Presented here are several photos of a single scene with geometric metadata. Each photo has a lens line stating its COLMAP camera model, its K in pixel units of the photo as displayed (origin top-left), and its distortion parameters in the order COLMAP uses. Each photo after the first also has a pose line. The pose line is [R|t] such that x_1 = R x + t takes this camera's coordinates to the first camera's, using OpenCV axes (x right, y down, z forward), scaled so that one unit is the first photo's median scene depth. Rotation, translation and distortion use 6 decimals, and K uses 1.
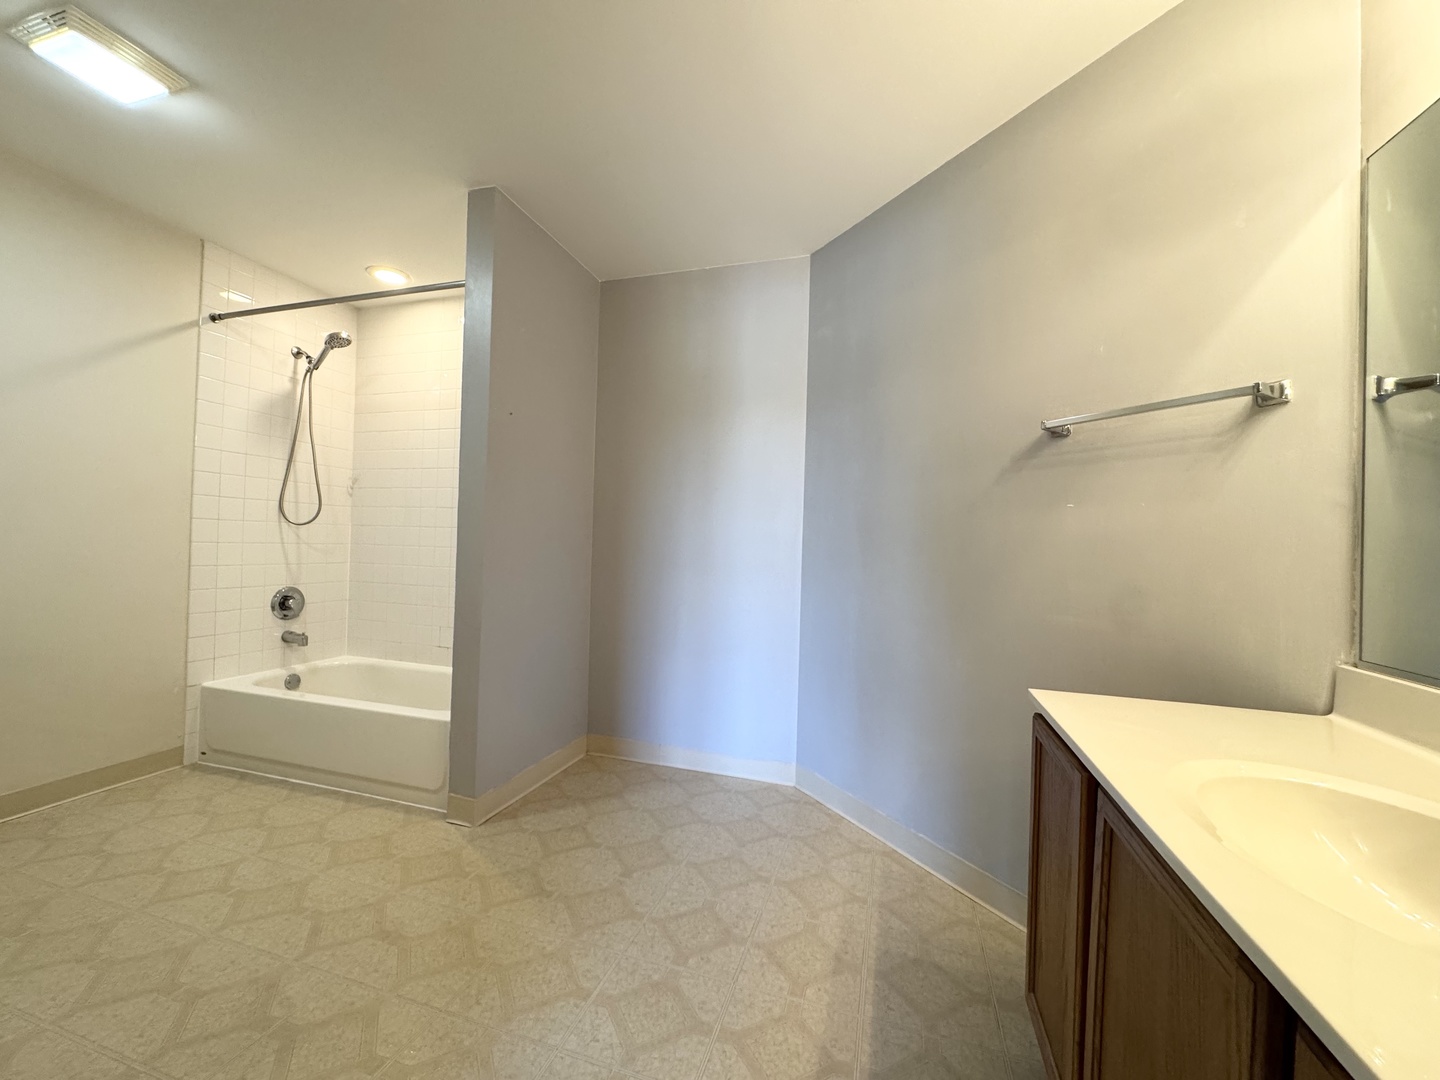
lens RADIAL K [[573.7, 0, 720.0], [0, 573.7, 540.0], [0, 0, 1]] dist [-0.005506, 0.000591]
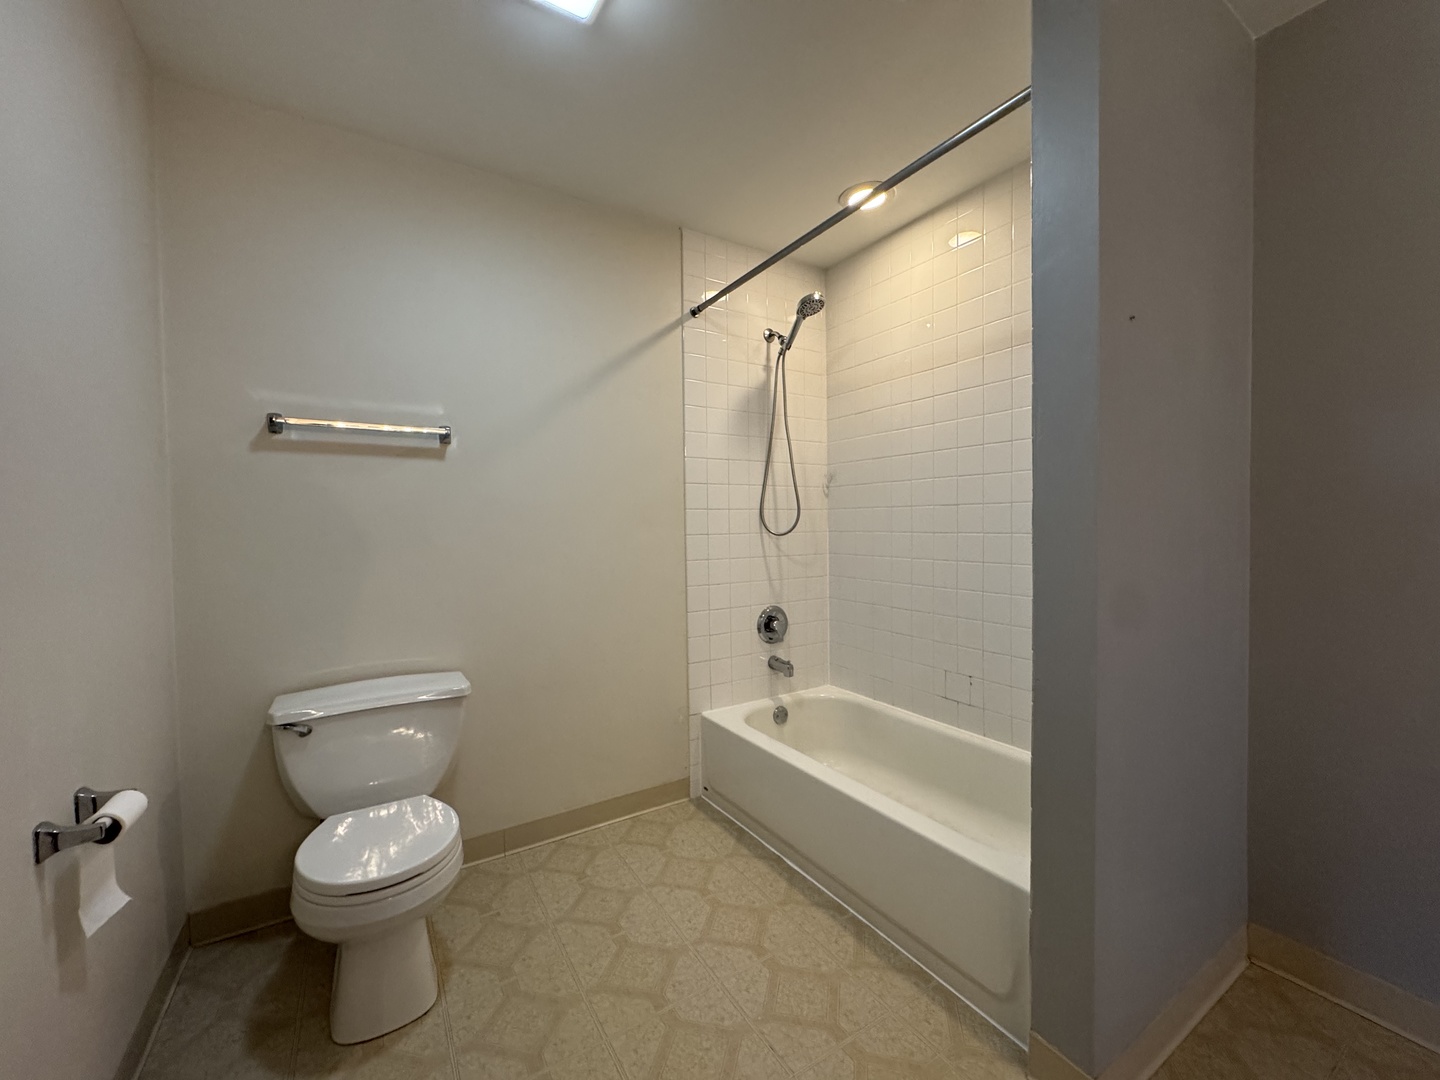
lens RADIAL K [[573.7, 0, 720.0], [0, 573.7, 540.0], [0, 0, 1]] dist [-0.005506, 0.000591]
pose [[0.752410, -0.020359, -0.658380, -0.235805], [0.041832, 0.998981, 0.016915, -0.038122], [0.657365, -0.040268, 0.752496, 0.292354]]
